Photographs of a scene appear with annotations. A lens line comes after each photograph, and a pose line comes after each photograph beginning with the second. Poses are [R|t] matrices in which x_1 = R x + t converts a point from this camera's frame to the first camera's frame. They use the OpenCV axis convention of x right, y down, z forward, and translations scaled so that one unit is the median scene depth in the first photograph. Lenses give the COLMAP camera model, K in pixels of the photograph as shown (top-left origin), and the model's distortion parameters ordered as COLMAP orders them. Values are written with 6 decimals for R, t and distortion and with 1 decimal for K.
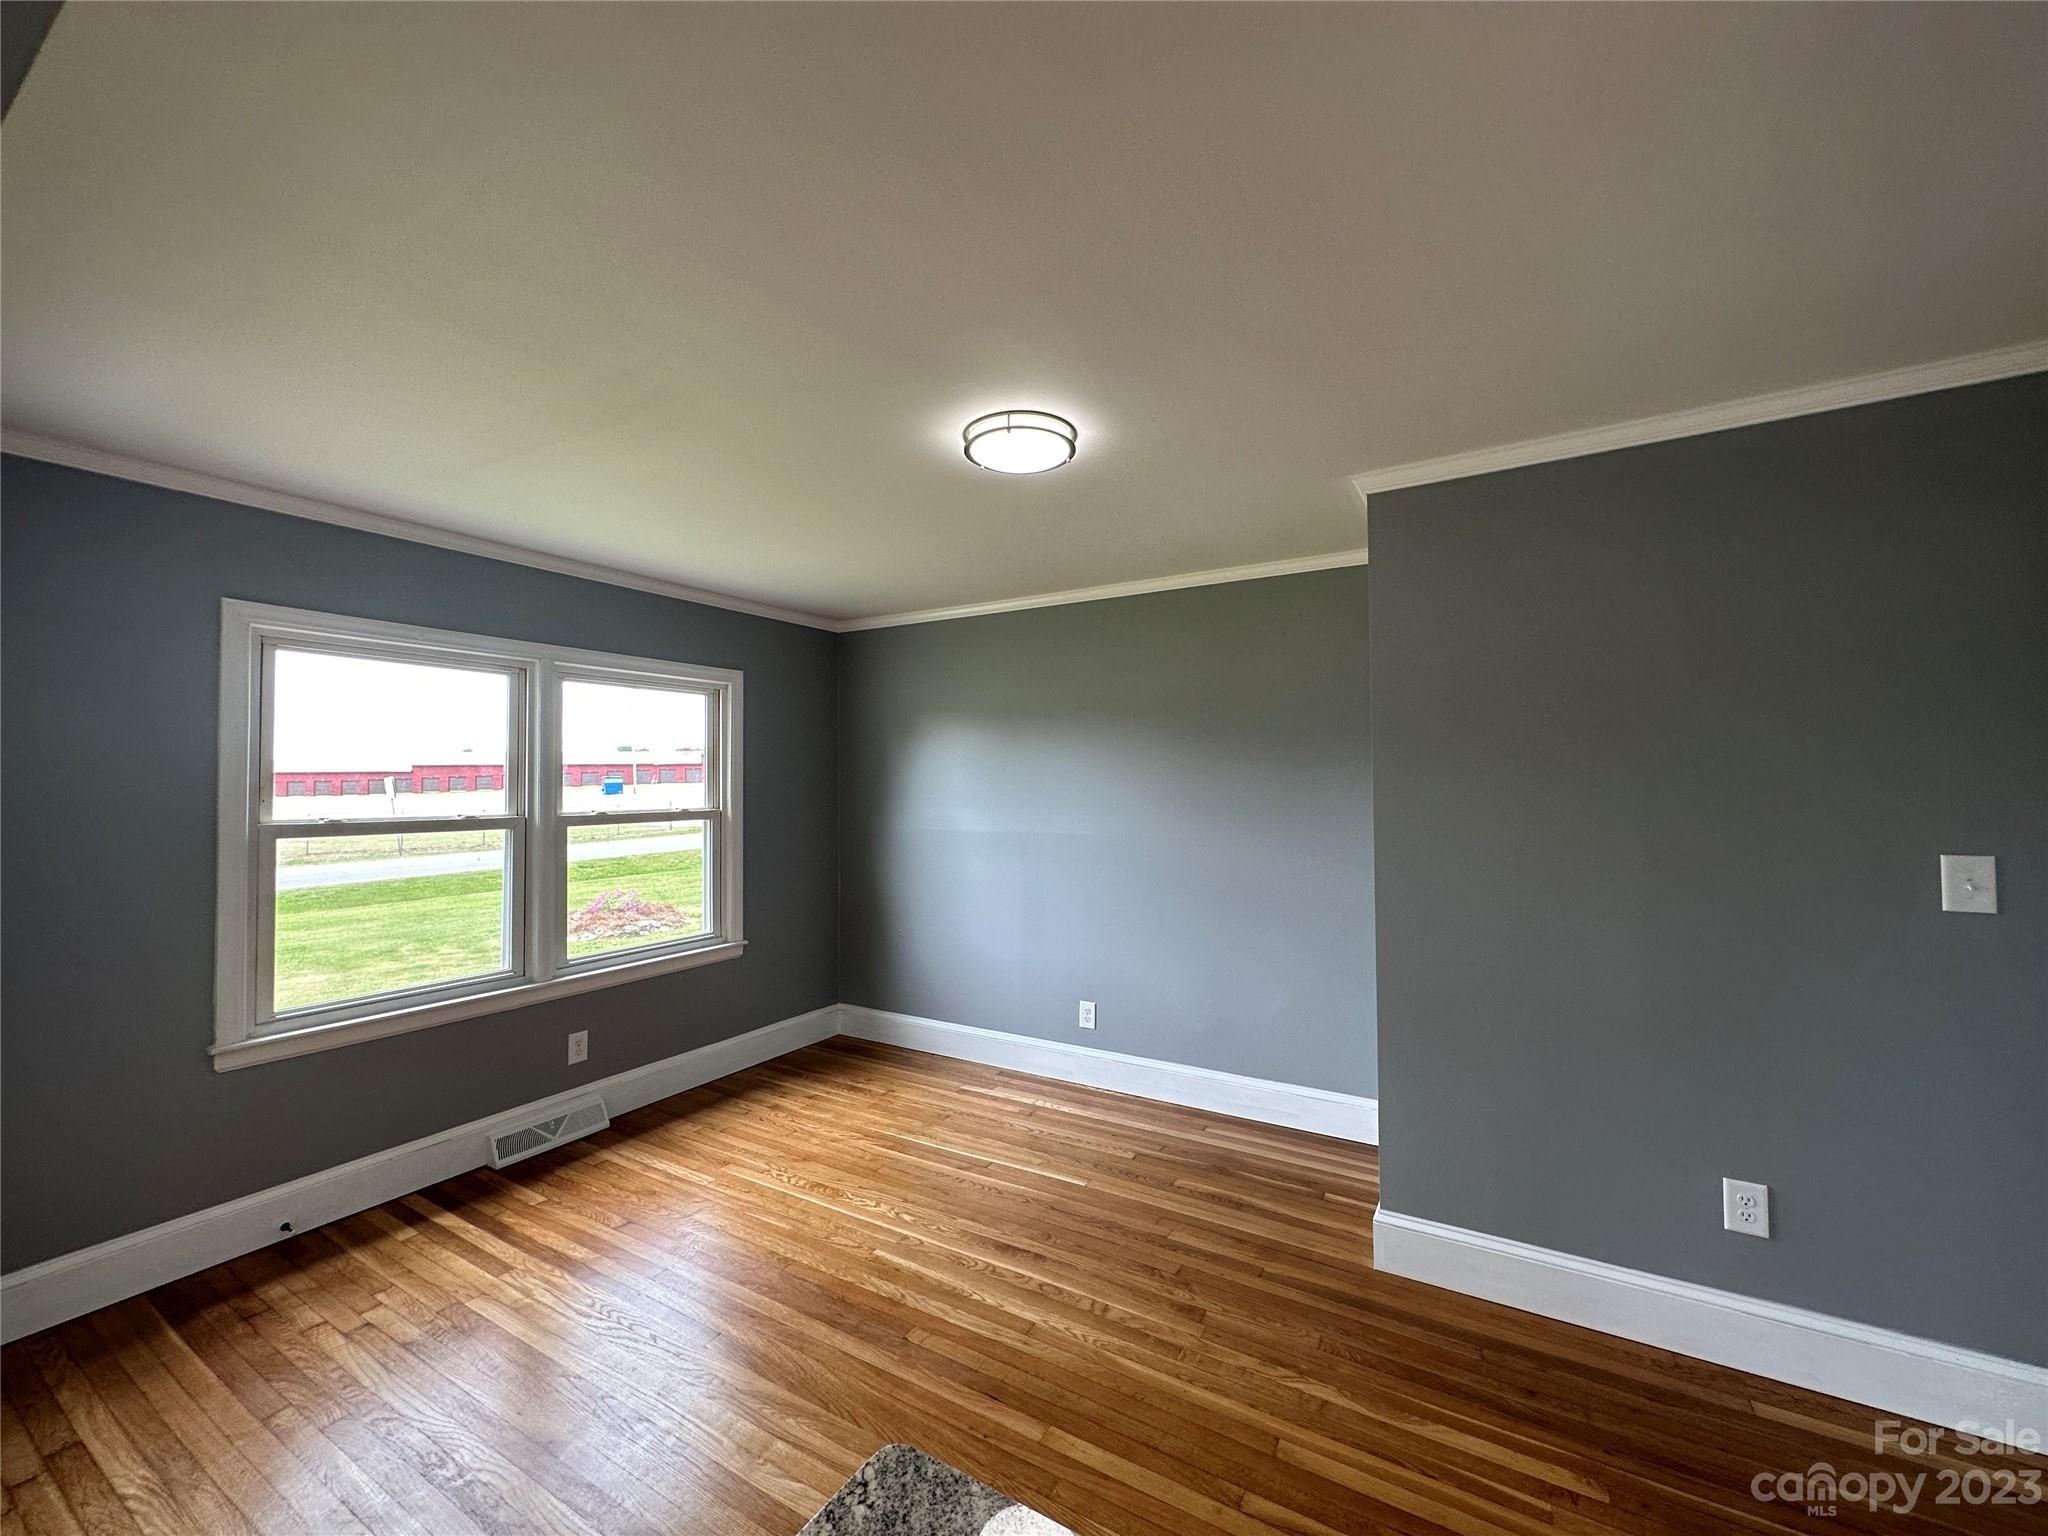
lens RADIAL K [[812.7, 0, 1025.4], [0, 812.7, 768.3], [0, 0, 1]] dist [-0.002477, 0.000430]
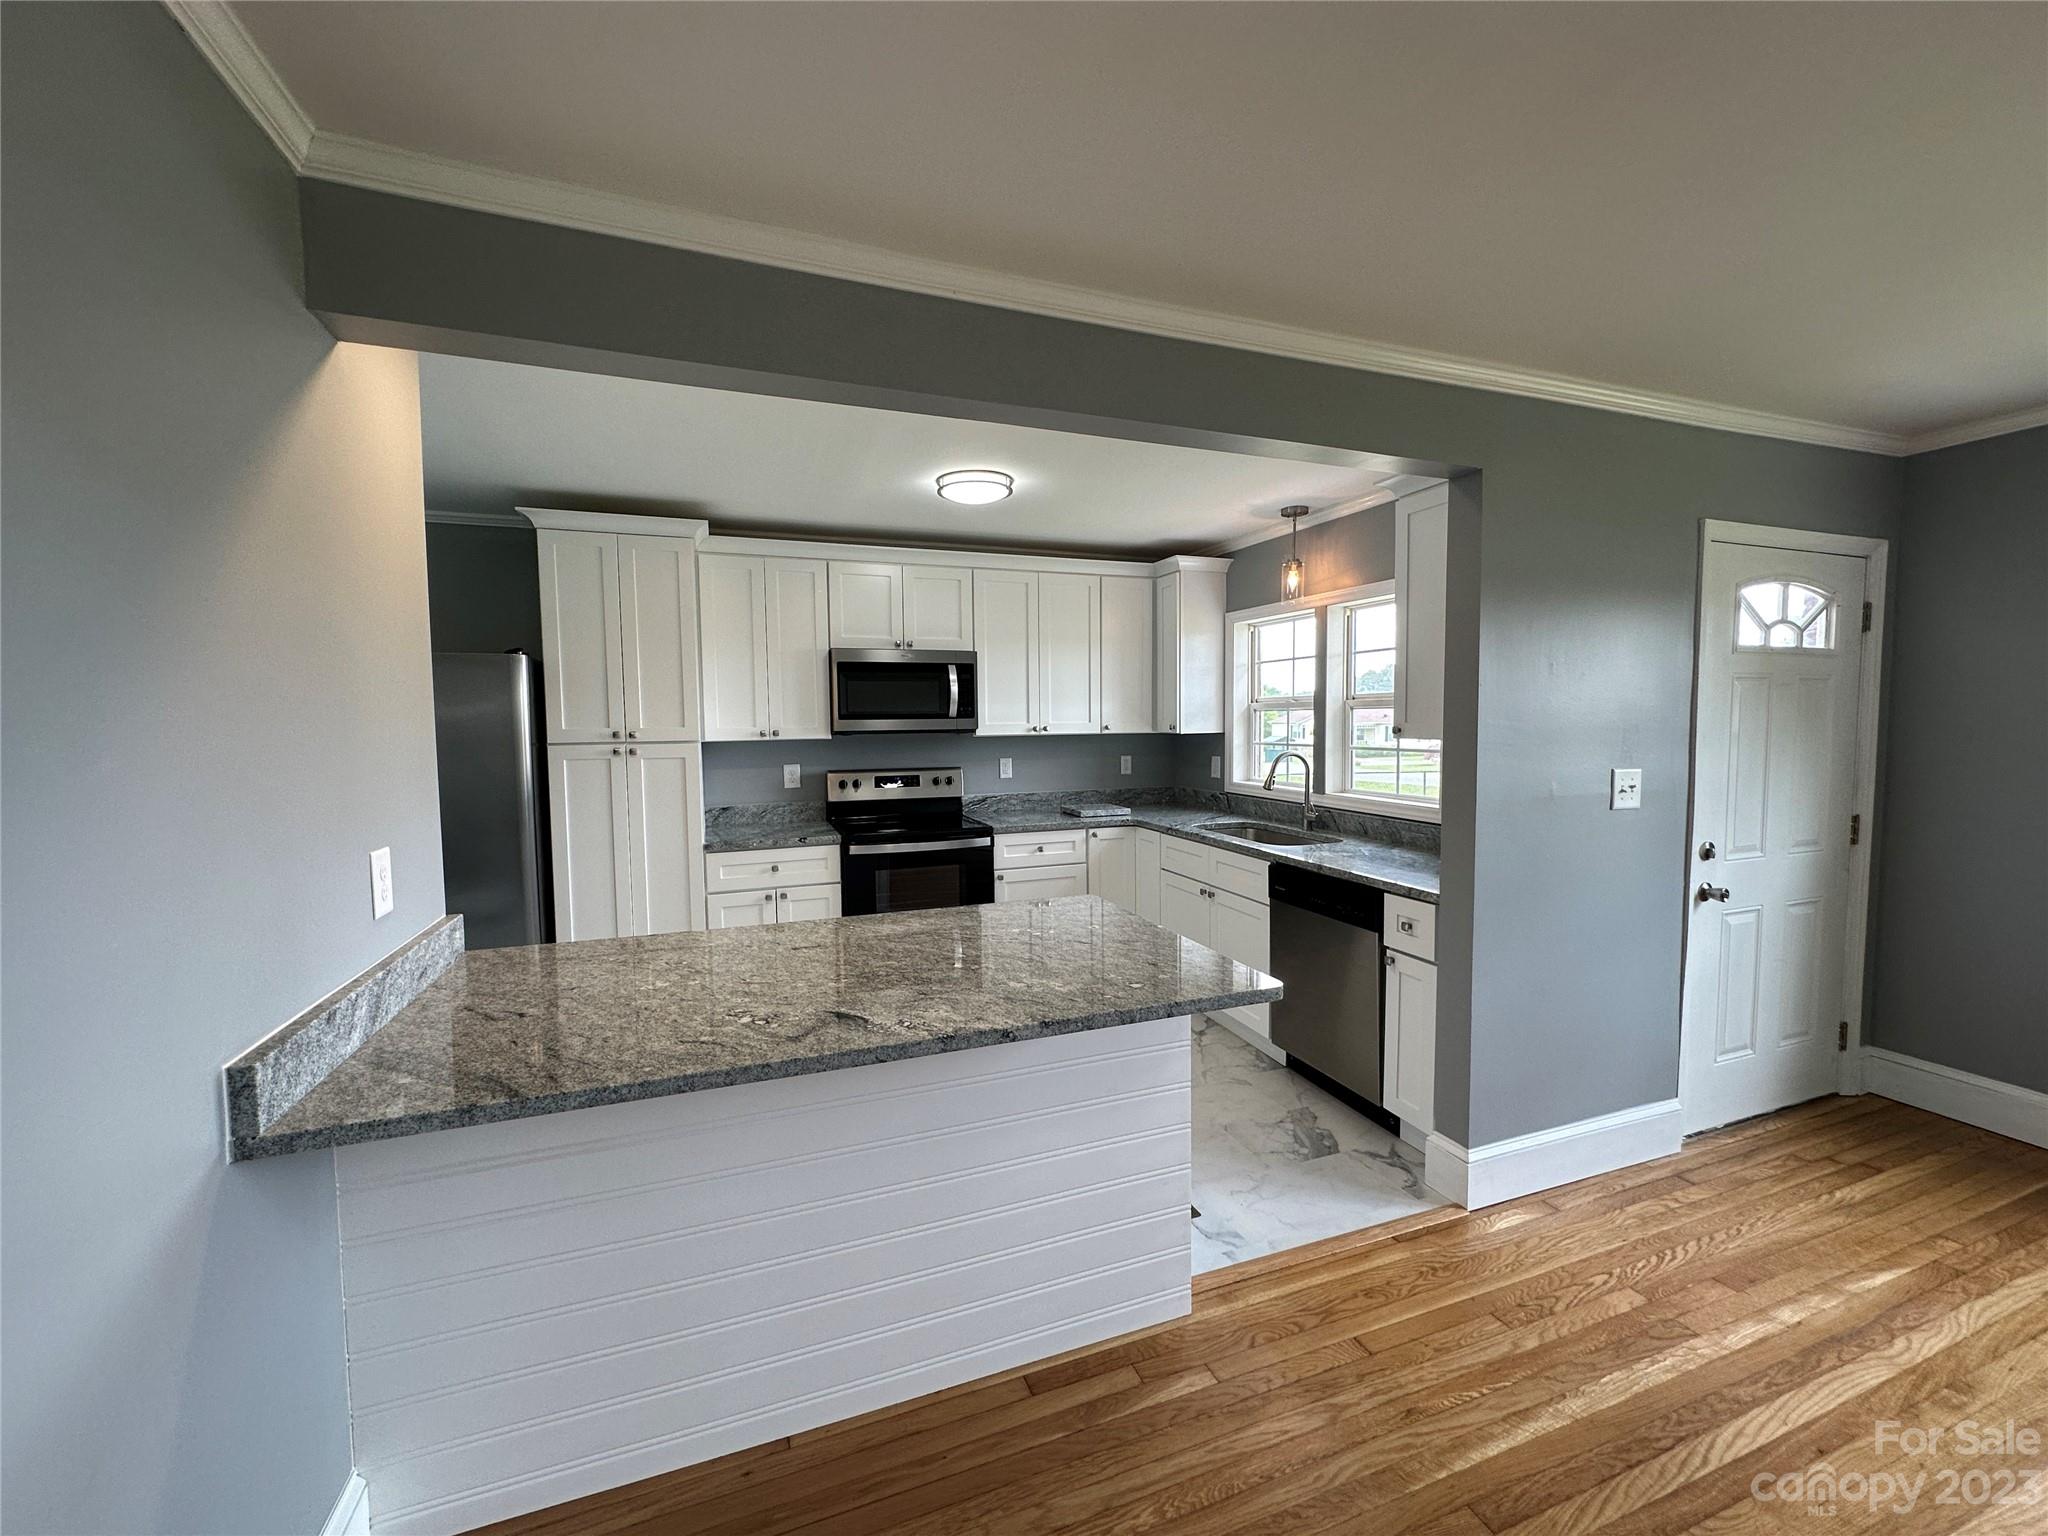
lens RADIAL K [[812.7, 0, 1025.4], [0, 812.7, 768.3], [0, 0, 1]] dist [-0.002477, 0.000430]
pose [[-0.626034, 0.062231, -0.777308, 0.452672], [0.031454, 0.998015, 0.054568, 0.005752], [0.779161, 0.009712, -0.626749, 0.397730]]
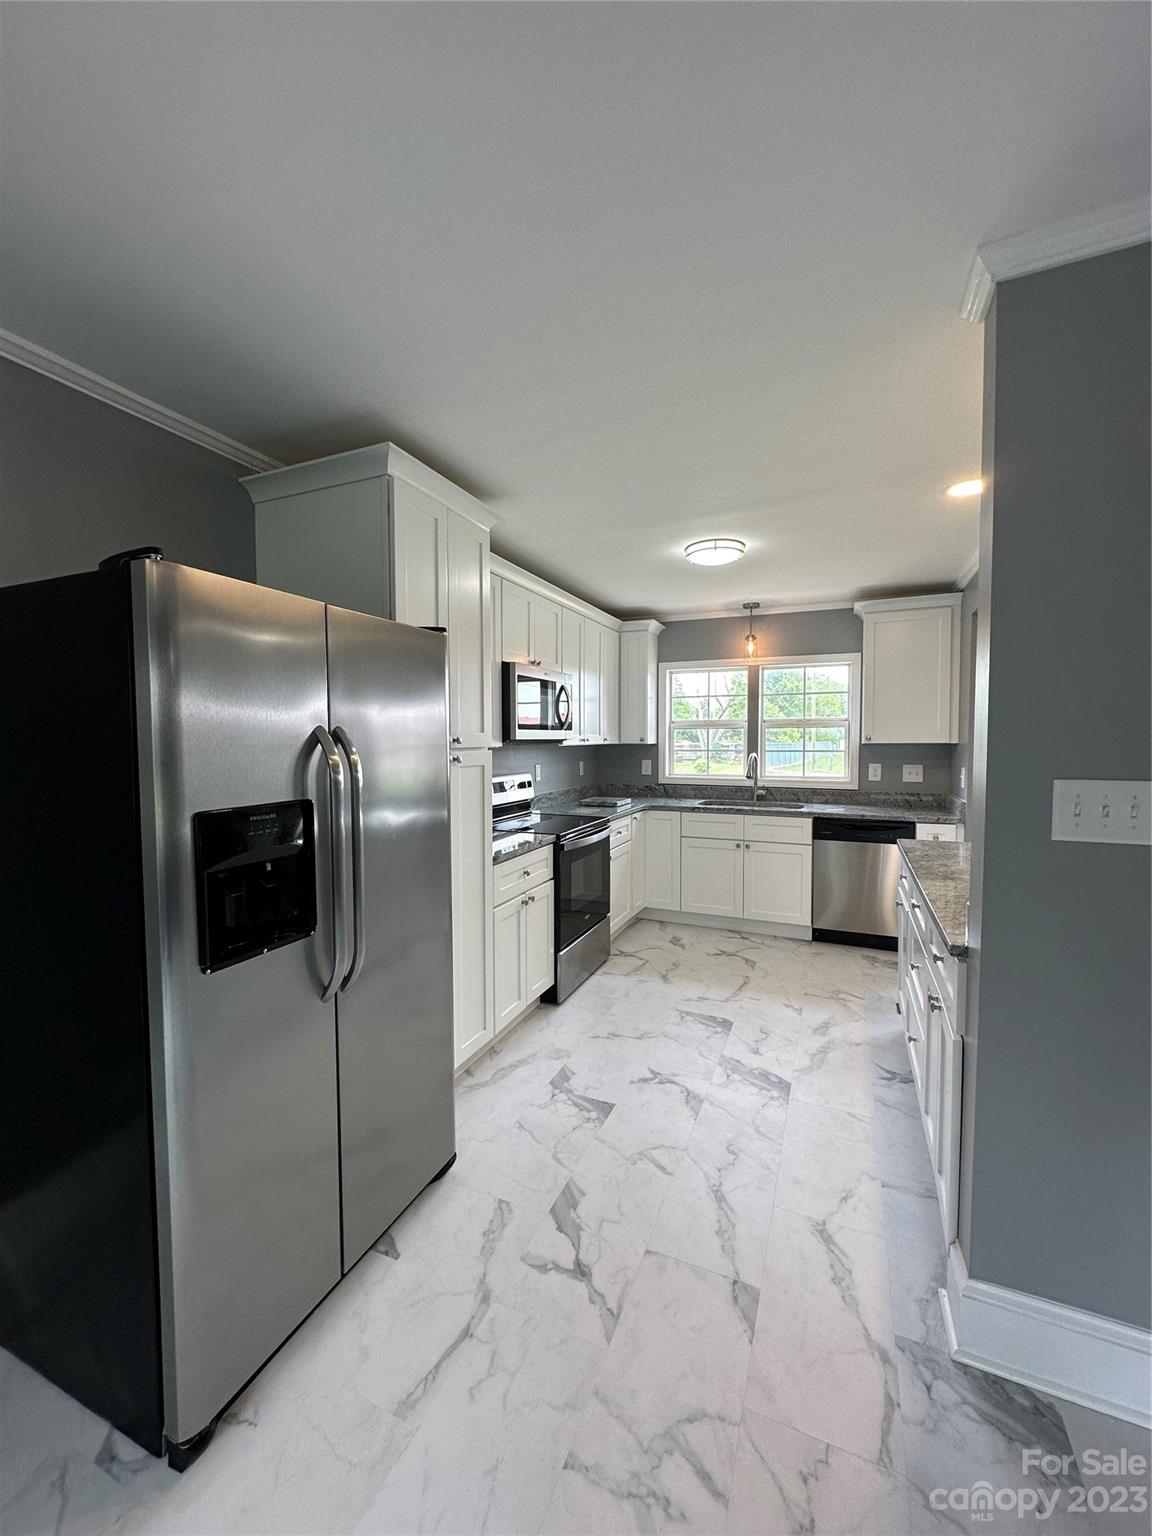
lens RADIAL K [[609.9, 0, 576.8], [0, 609.9, 768.0], [0, 0, 1]] dist [-0.001543, -0.000165]
pose [[0.120881, 0.053509, -0.991224, 0.656976], [0.027008, 0.997999, 0.057168, -0.000231], [0.992299, -0.033681, 0.119194, -0.606606]]
